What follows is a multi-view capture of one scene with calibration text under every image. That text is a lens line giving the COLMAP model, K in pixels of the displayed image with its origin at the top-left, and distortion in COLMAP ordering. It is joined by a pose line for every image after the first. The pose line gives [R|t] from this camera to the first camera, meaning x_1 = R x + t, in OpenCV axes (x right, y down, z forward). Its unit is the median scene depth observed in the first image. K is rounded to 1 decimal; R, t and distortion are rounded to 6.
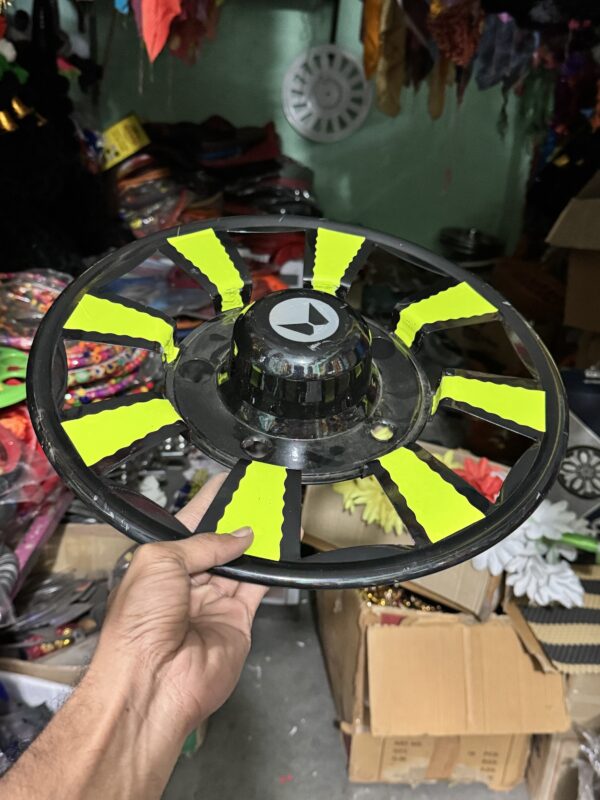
lens RADIAL K [[808.0, 0, 290.1], [0, 808.0, 402.7], [0, 0, 1]] dist [0.095042, -0.205479]
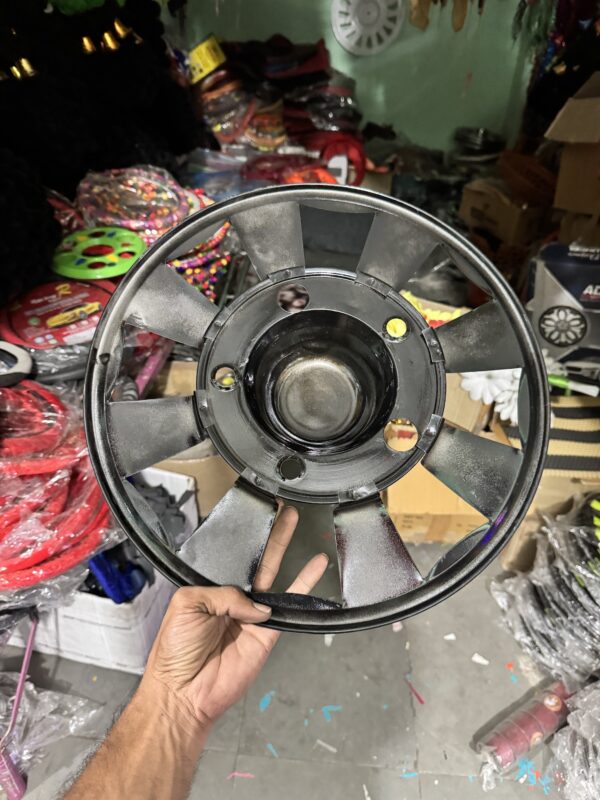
lens RADIAL K [[574.1, 0, 293.5], [0, 574.1, 397.6], [0, 0, 1]] dist [0.047957, -0.082267]
pose [[0.997755, 0.014830, -0.065308, -0.001790], [-0.000258, 0.976017, 0.217692, -0.003274], [0.066970, -0.217187, 0.973830, 0.040218]]
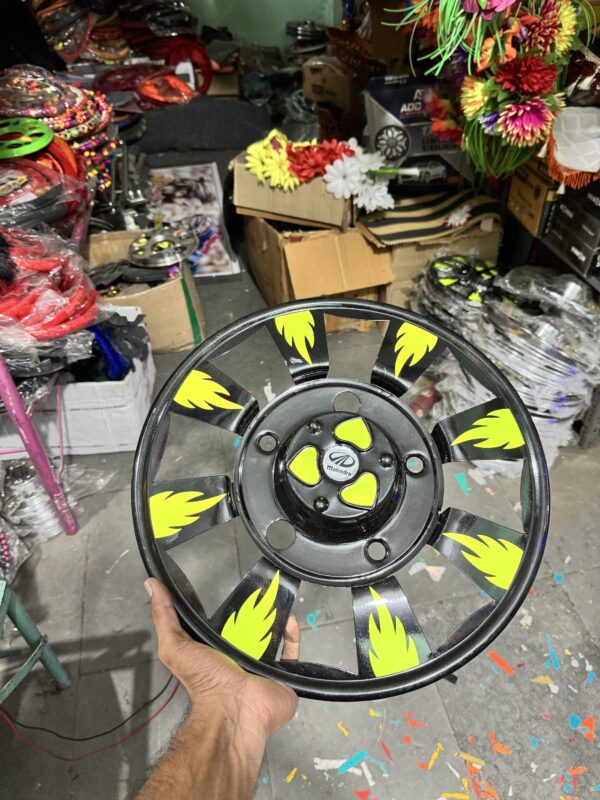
lens RADIAL K [[578.9, 0, 296.7], [0, 578.9, 402.0], [0, 0, 1]] dist [0.001029, -0.015964]
pose [[0.973941, -0.199954, 0.107034, -0.057123], [0.154354, 0.930157, 0.333141, 0.123612], [-0.166172, -0.307938, 0.936782, -0.219420]]
